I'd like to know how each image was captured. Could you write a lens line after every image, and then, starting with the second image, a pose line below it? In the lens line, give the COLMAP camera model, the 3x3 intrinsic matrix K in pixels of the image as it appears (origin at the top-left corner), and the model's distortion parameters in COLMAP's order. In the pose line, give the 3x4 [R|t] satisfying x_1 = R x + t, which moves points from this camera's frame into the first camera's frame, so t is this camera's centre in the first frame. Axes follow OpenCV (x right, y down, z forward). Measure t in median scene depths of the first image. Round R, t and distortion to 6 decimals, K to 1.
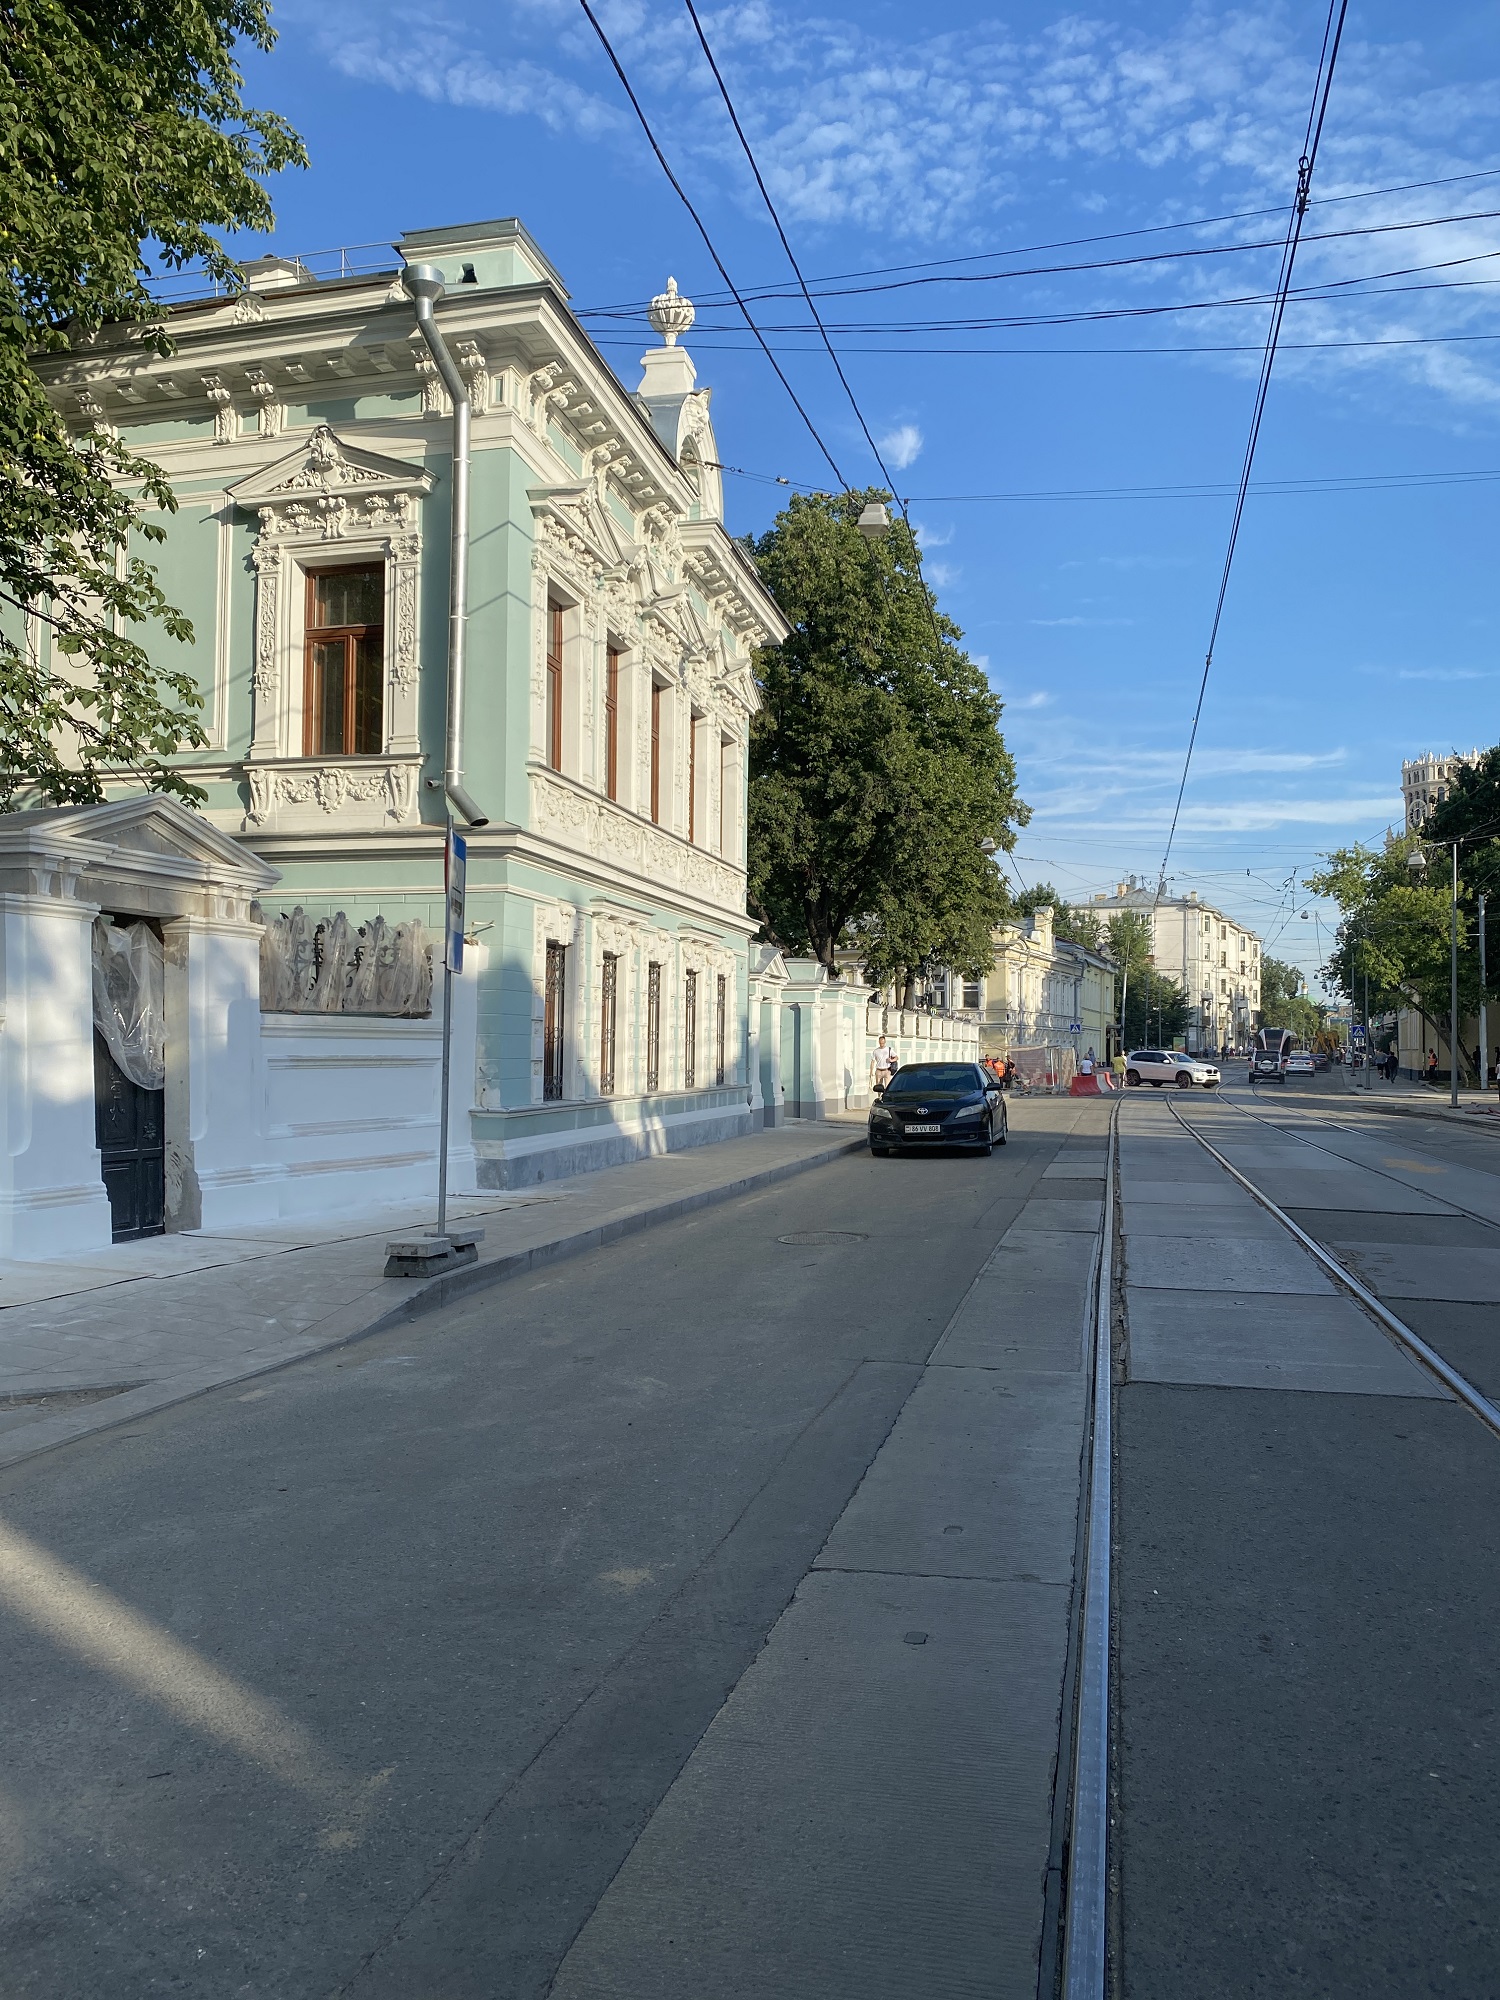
lens RADIAL K [[1523.9, 0, 762.3], [0, 1523.9, 992.4], [0, 0, 1]] dist [0.038714, -0.035993]
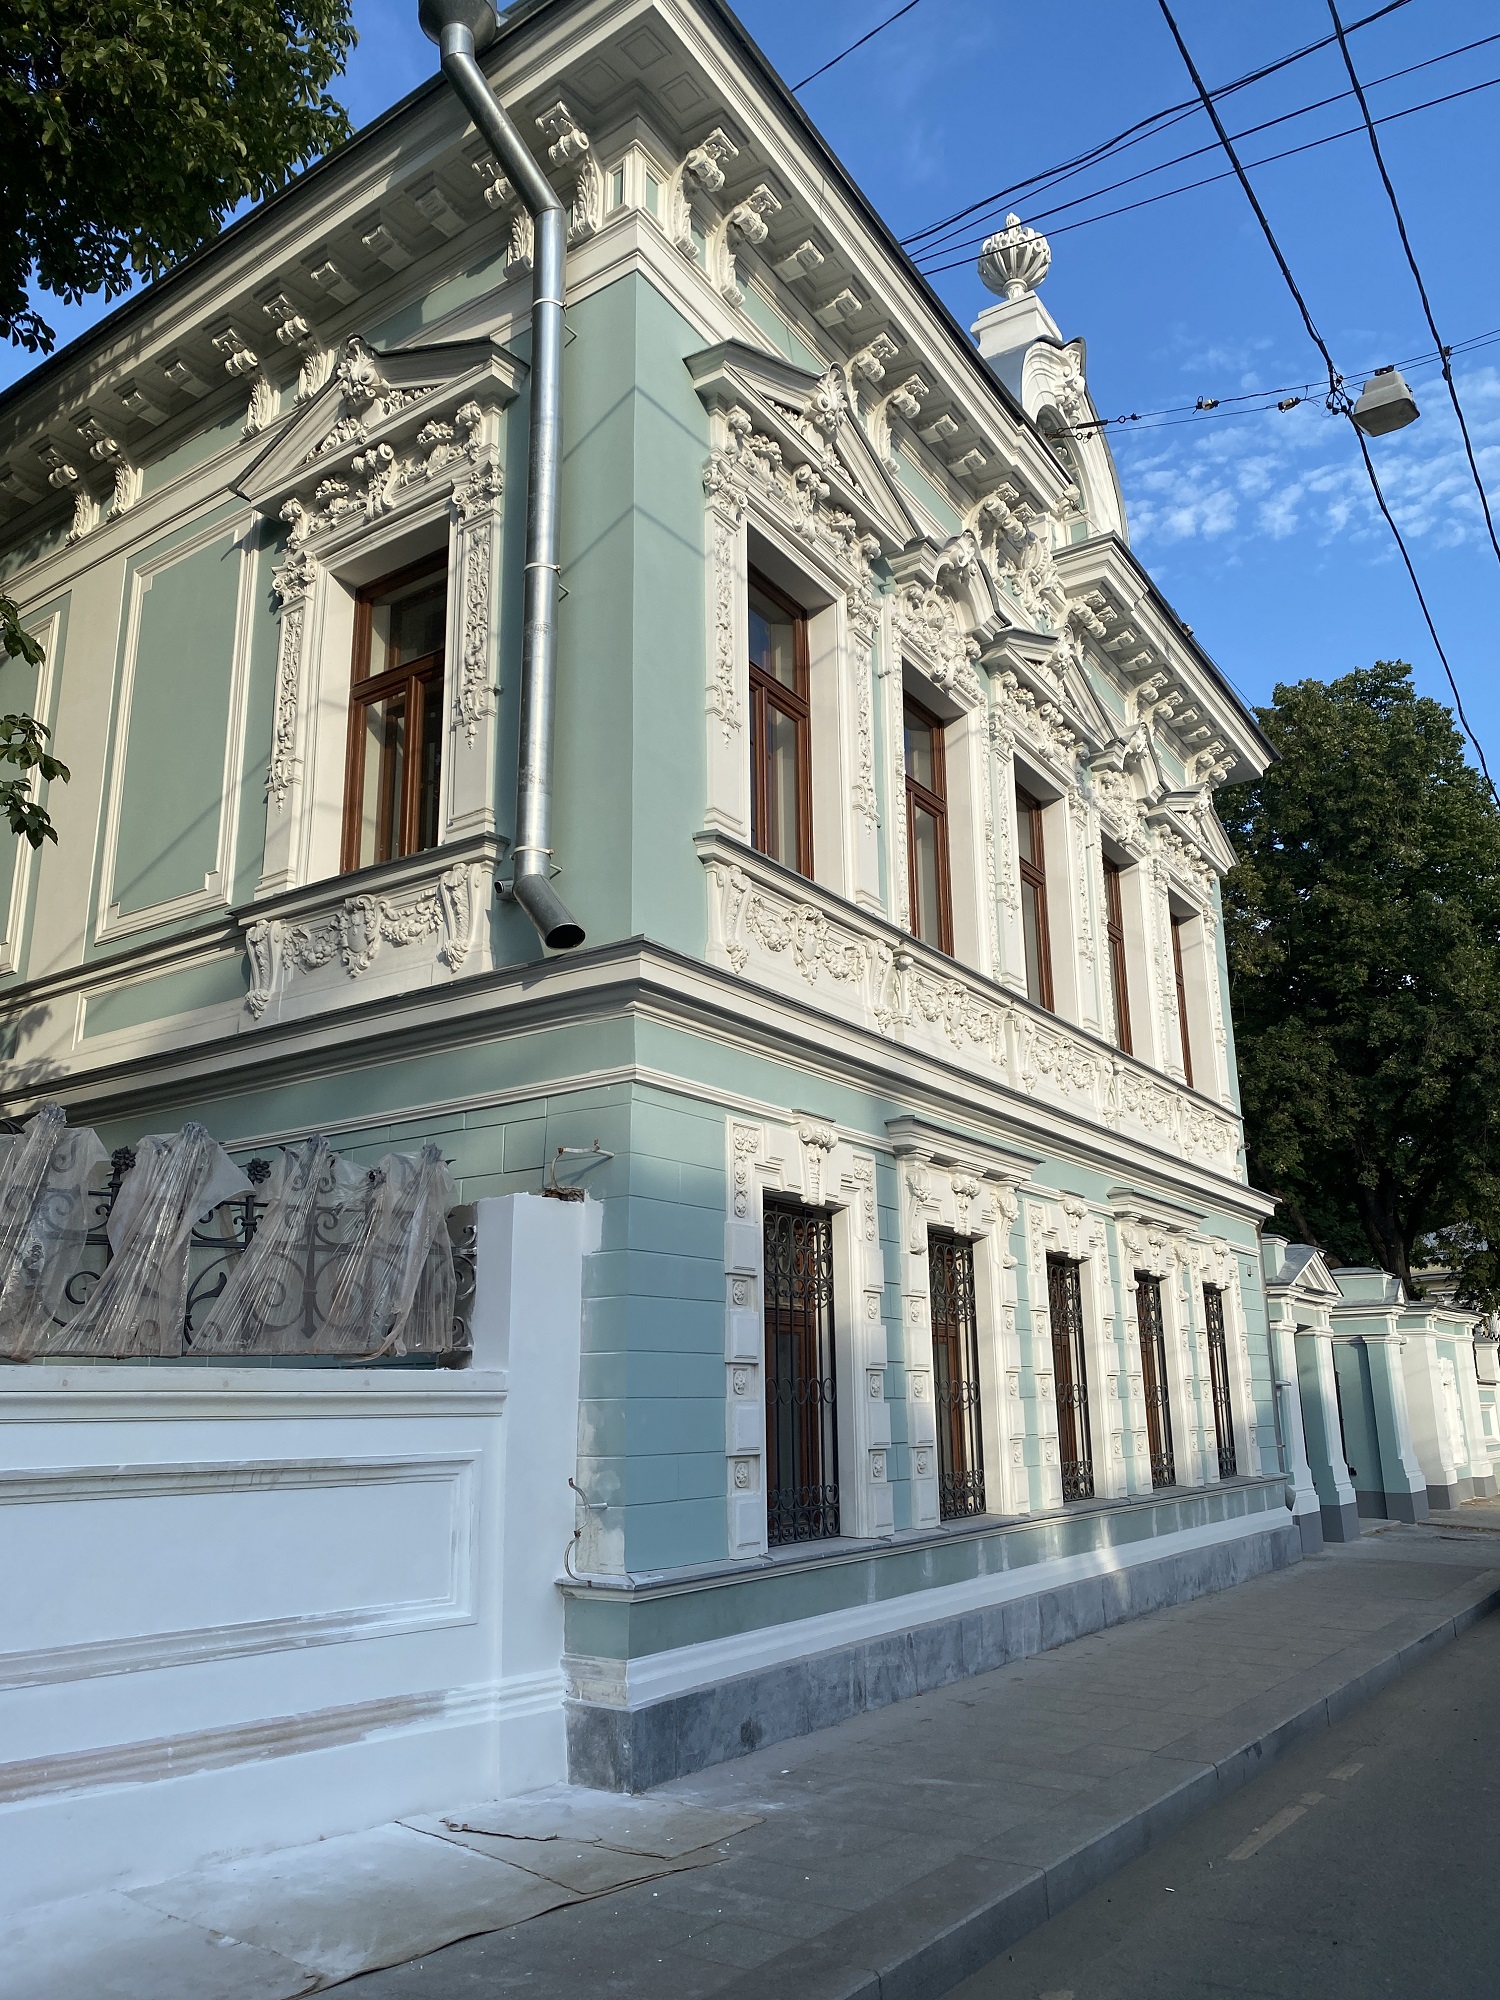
lens RADIAL K [[1523.9, 0, 755.4], [0, 1523.9, 998.2], [0, 0, 1]] dist [0.038714, -0.035993]
pose [[0.938520, -0.110940, -0.326912, 0.020436], [0.035055, 0.972689, -0.229451, 0.016004], [0.343439, 0.203884, 0.916777, 0.528843]]
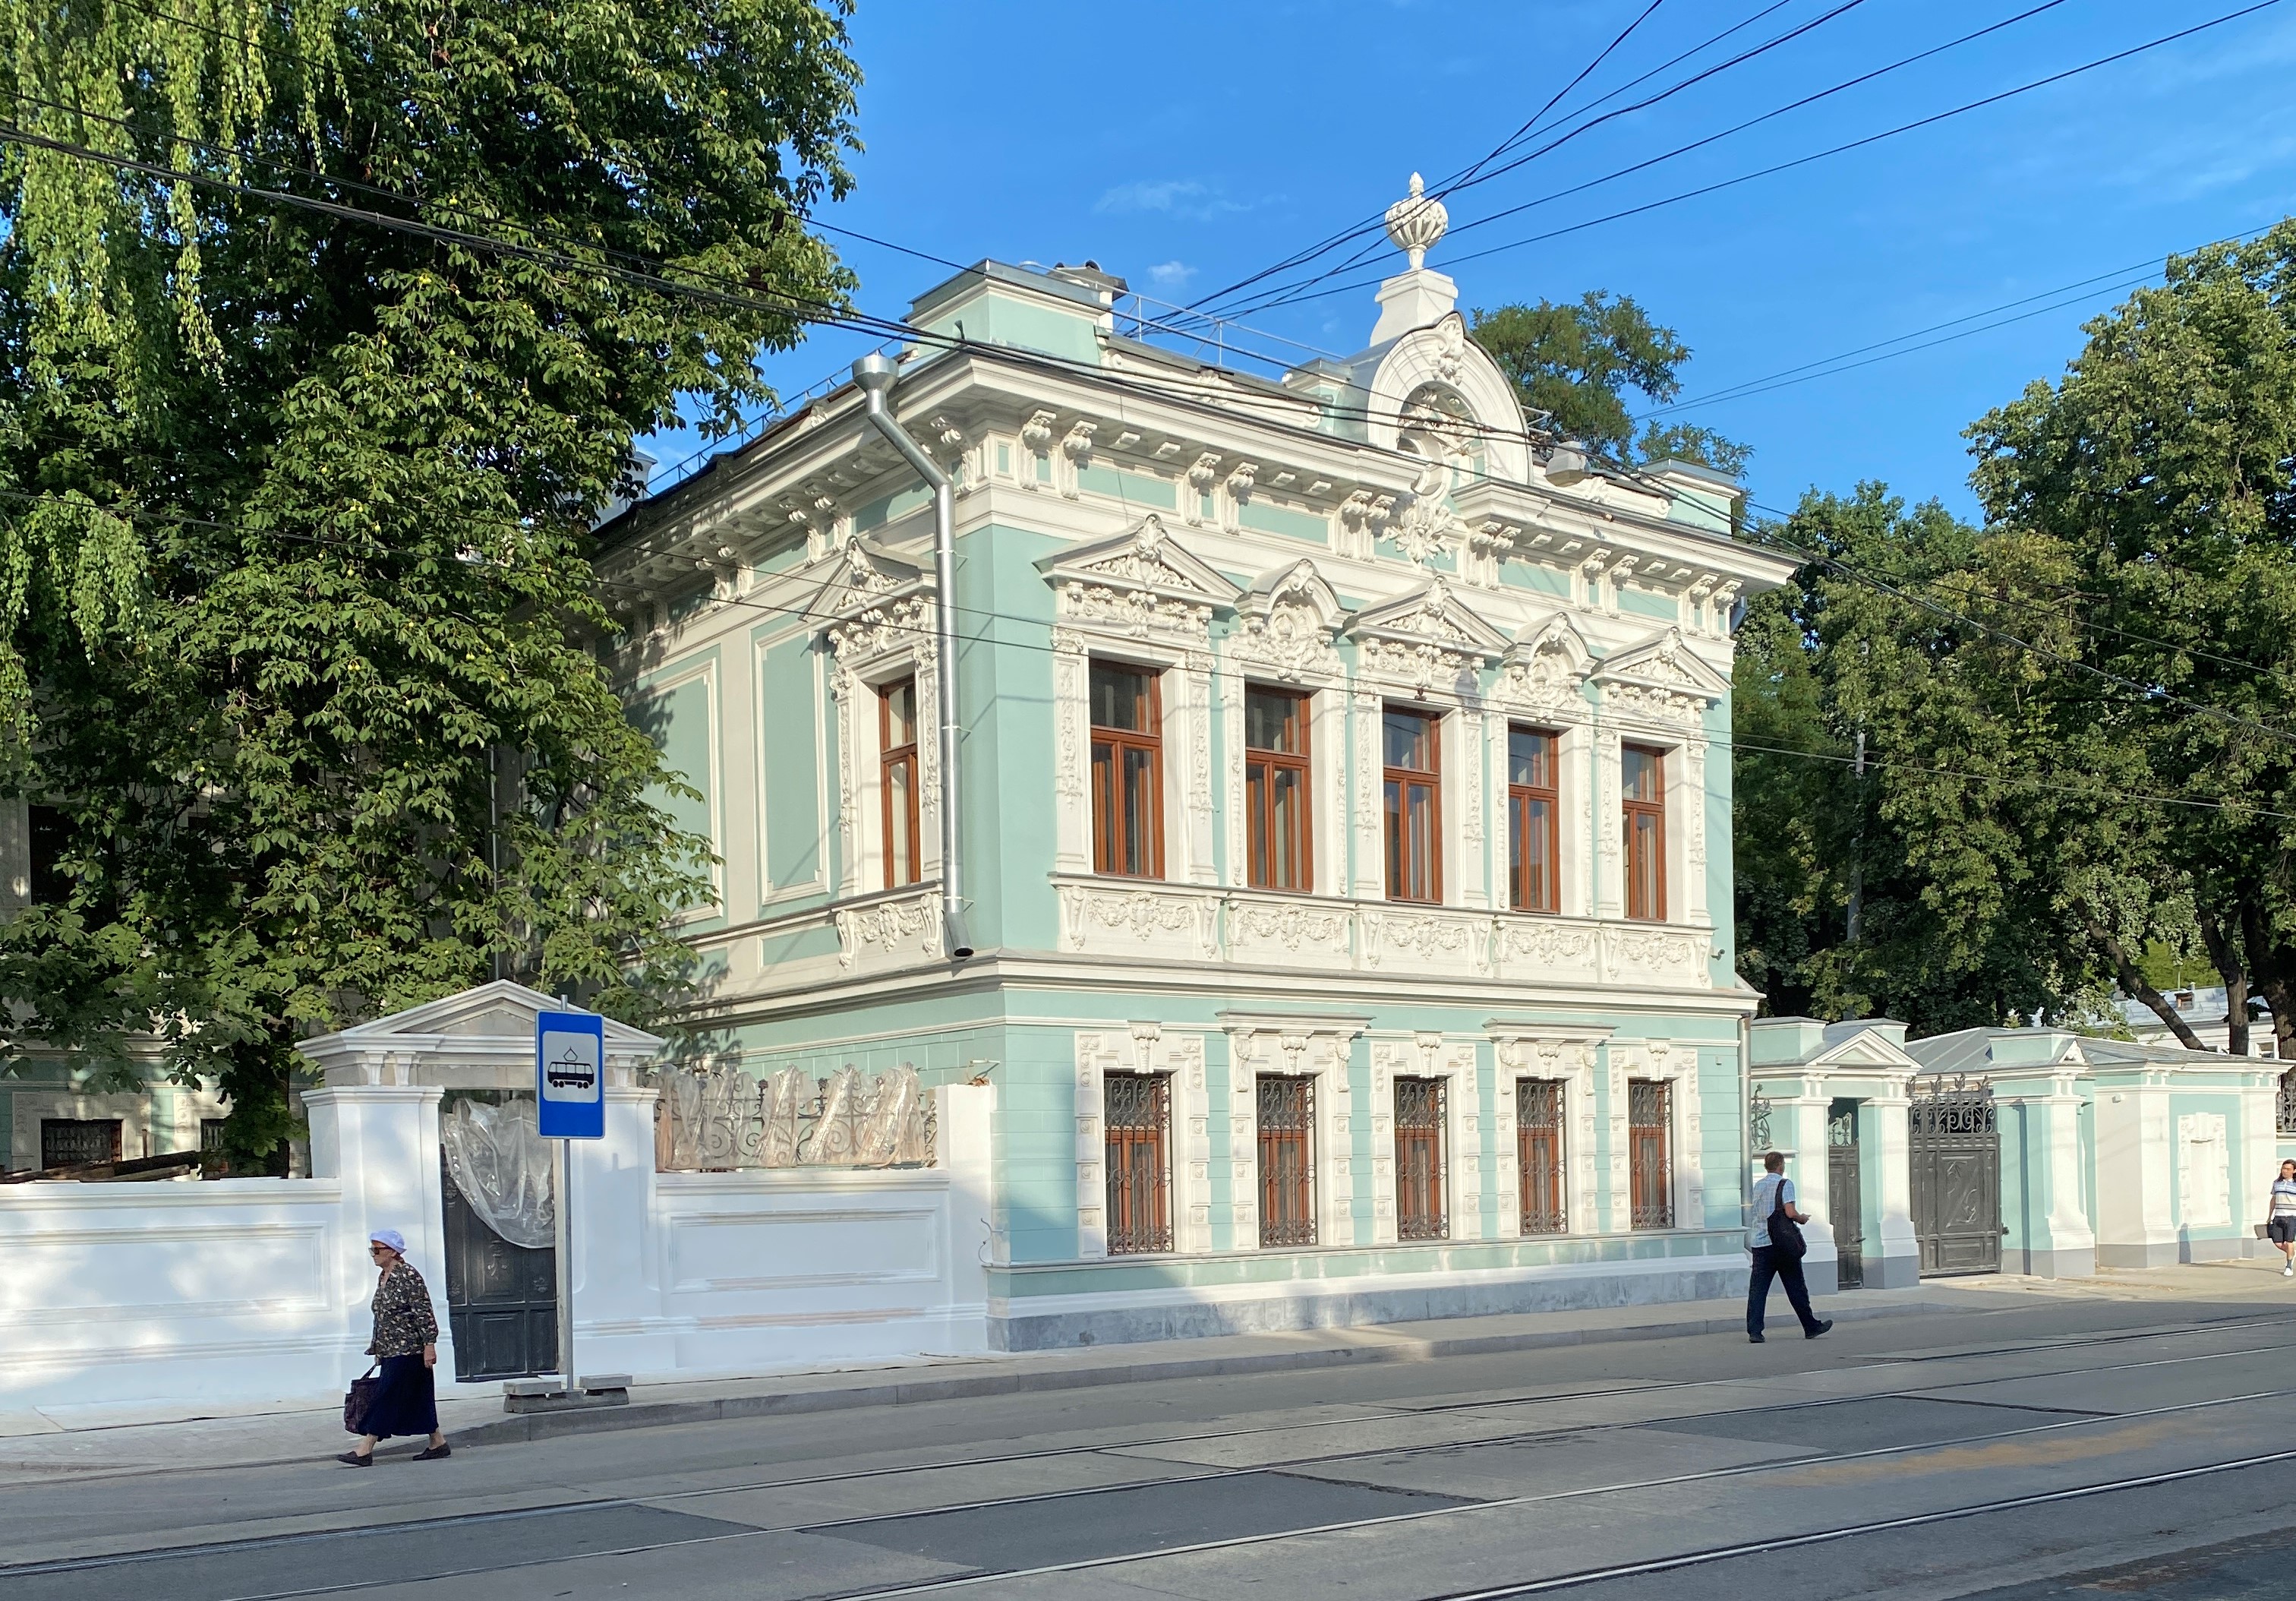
lens RADIAL K [[2368.1, 0, 1198.7], [0, 2368.1, 1220.7], [0, 0, 1]] dist [0.041426, 0.000000]
pose [[0.800432, -0.018756, -0.599129, 0.696852], [0.053578, 0.997748, 0.040346, -0.000258], [0.597024, -0.064394, 0.799635, -0.058342]]
